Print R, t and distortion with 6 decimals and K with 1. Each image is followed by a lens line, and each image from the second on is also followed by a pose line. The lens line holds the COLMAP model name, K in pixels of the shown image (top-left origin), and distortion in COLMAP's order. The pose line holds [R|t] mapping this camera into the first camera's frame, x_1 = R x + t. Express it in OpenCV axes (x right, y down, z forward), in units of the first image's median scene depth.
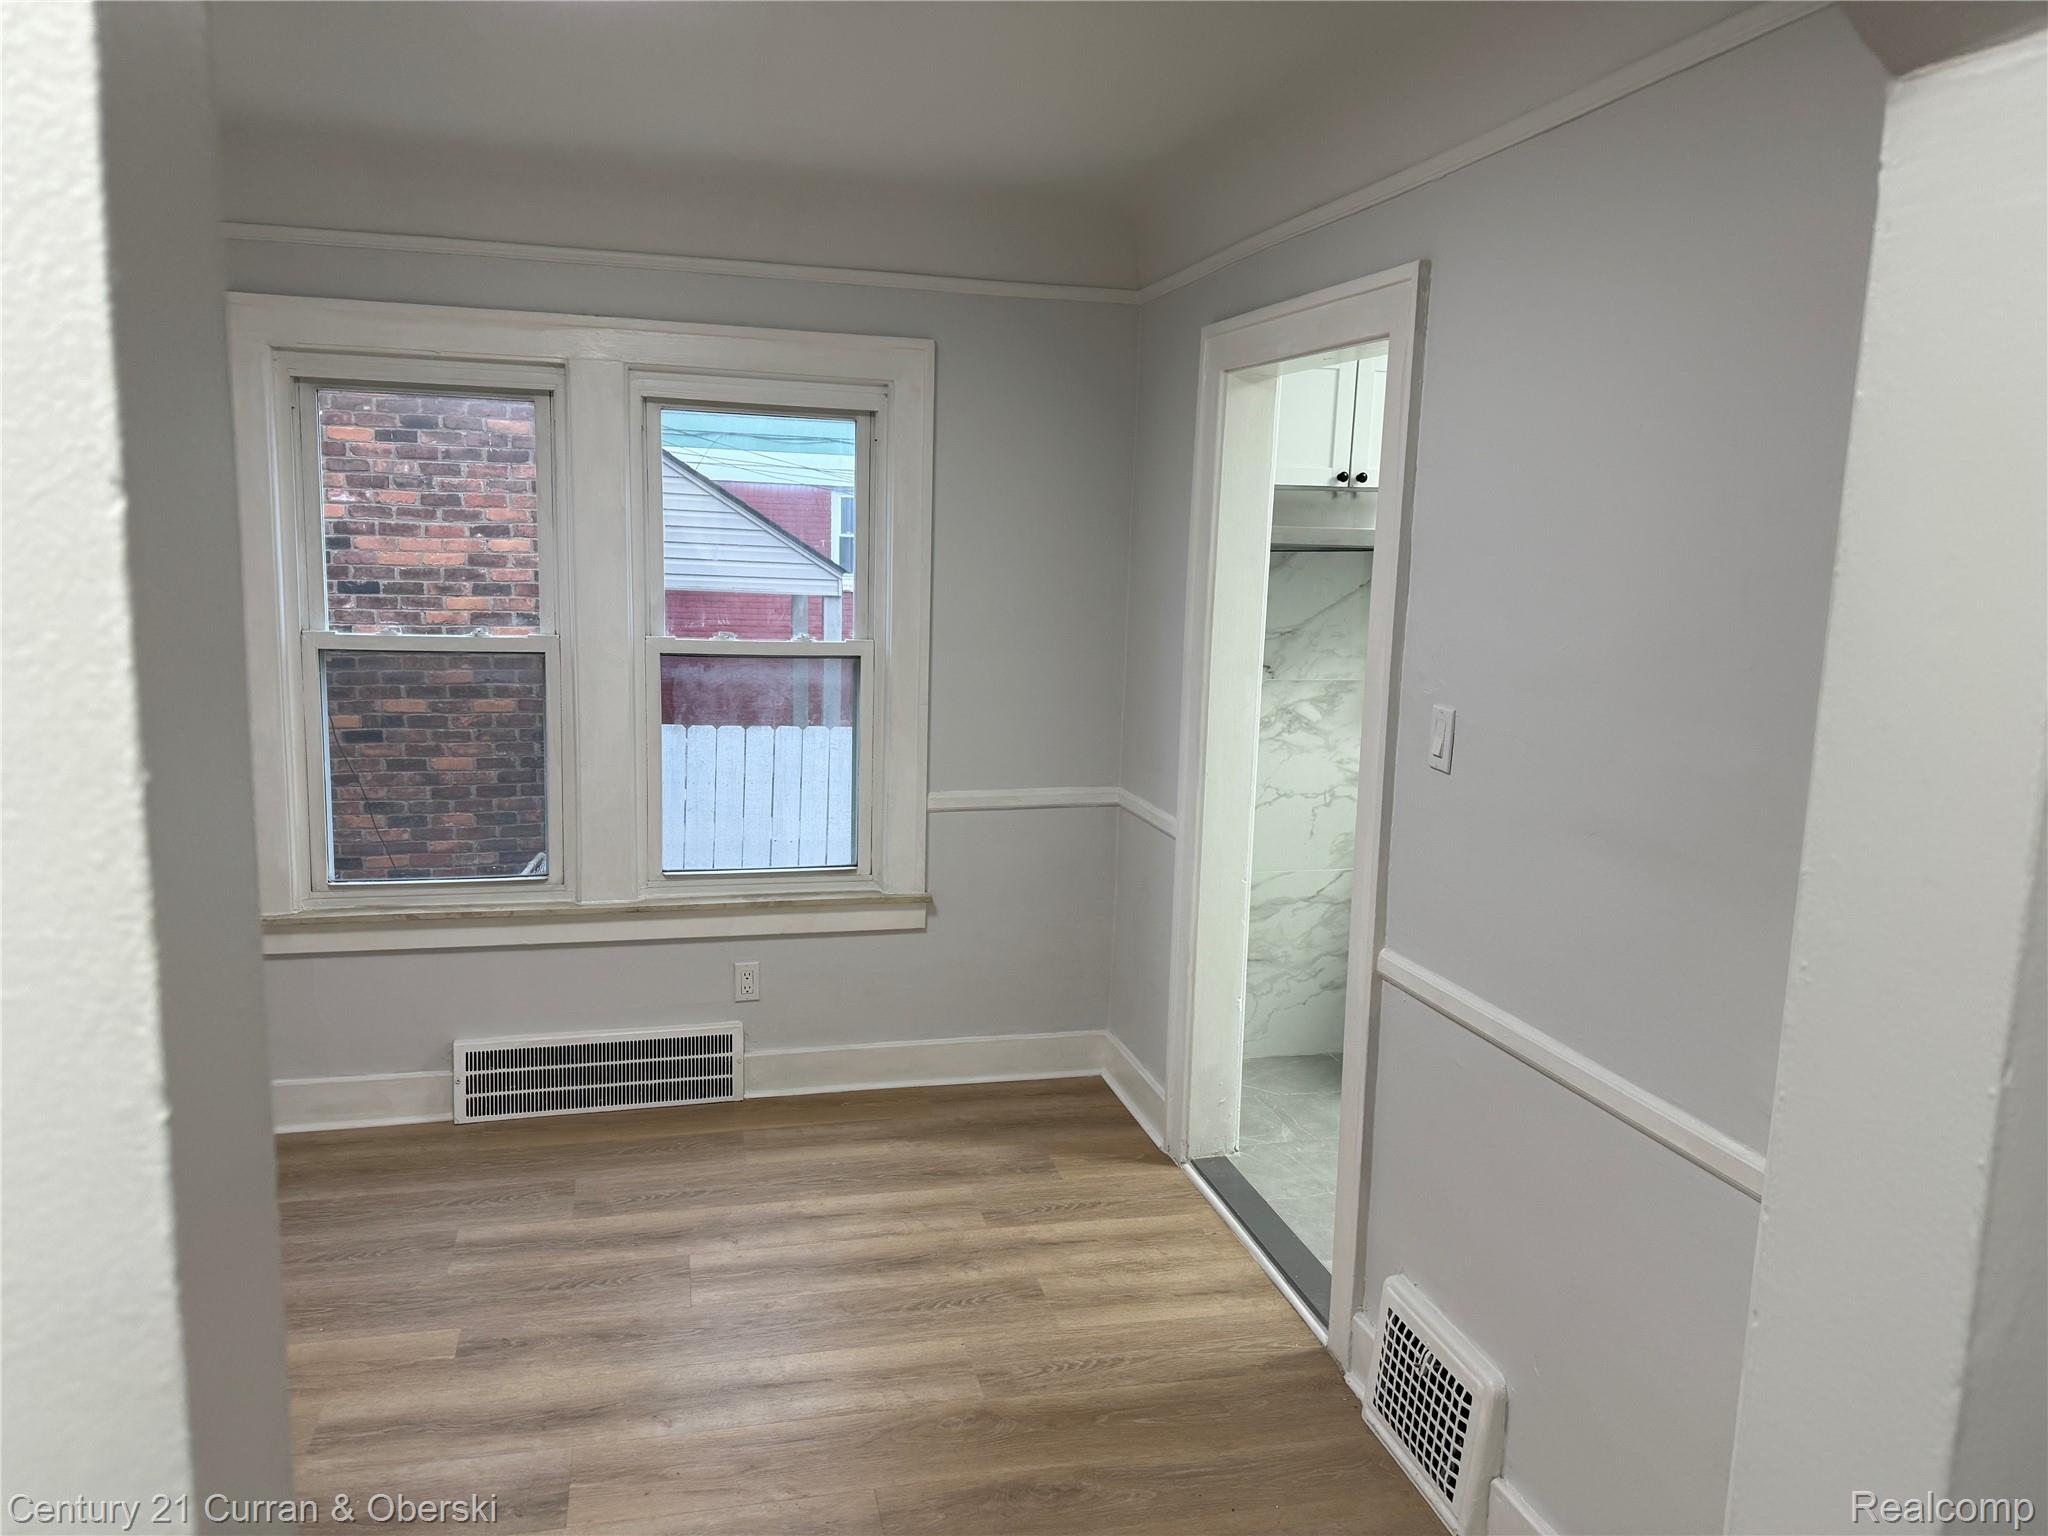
lens RADIAL K [[1437.0, 0, 1020.9], [0, 1437.0, 758.0], [0, 0, 1]] dist [0.055227, -0.066669]
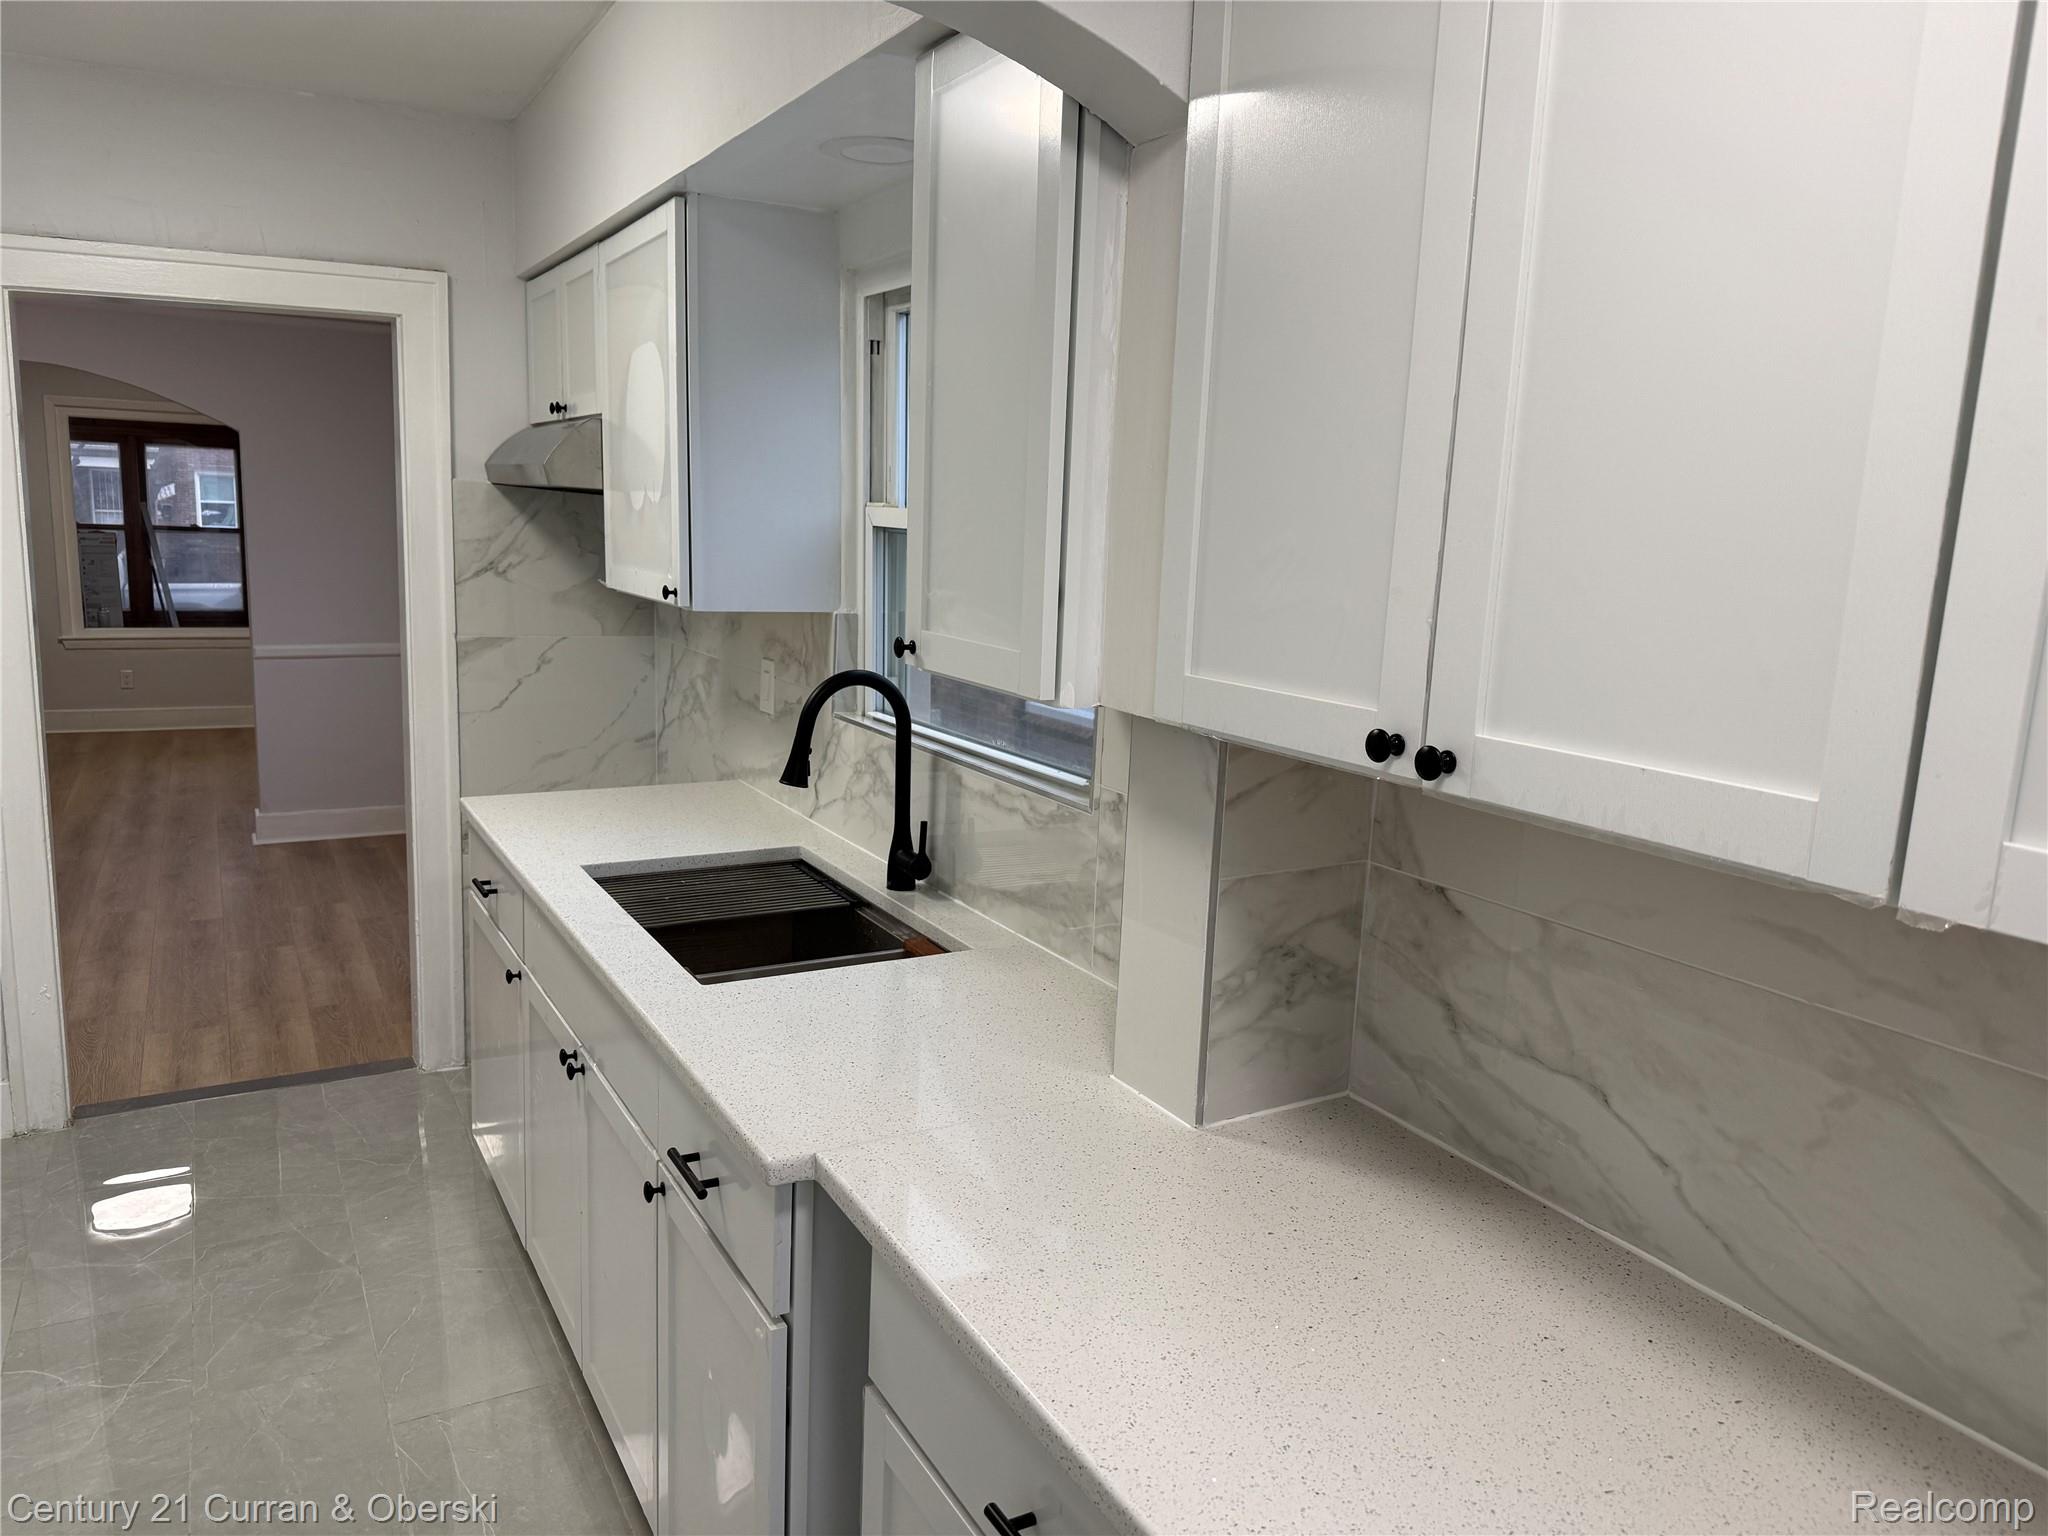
lens RADIAL K [[1437.0, 0, 1020.9], [0, 1437.0, 758.0], [0, 0, 1]] dist [0.055227, -0.066669]
pose [[0.248421, 0.139010, -0.958626, 1.206292], [-0.175880, 0.979672, 0.096484, -0.122559], [0.952551, 0.144634, 0.267821, 1.081730]]
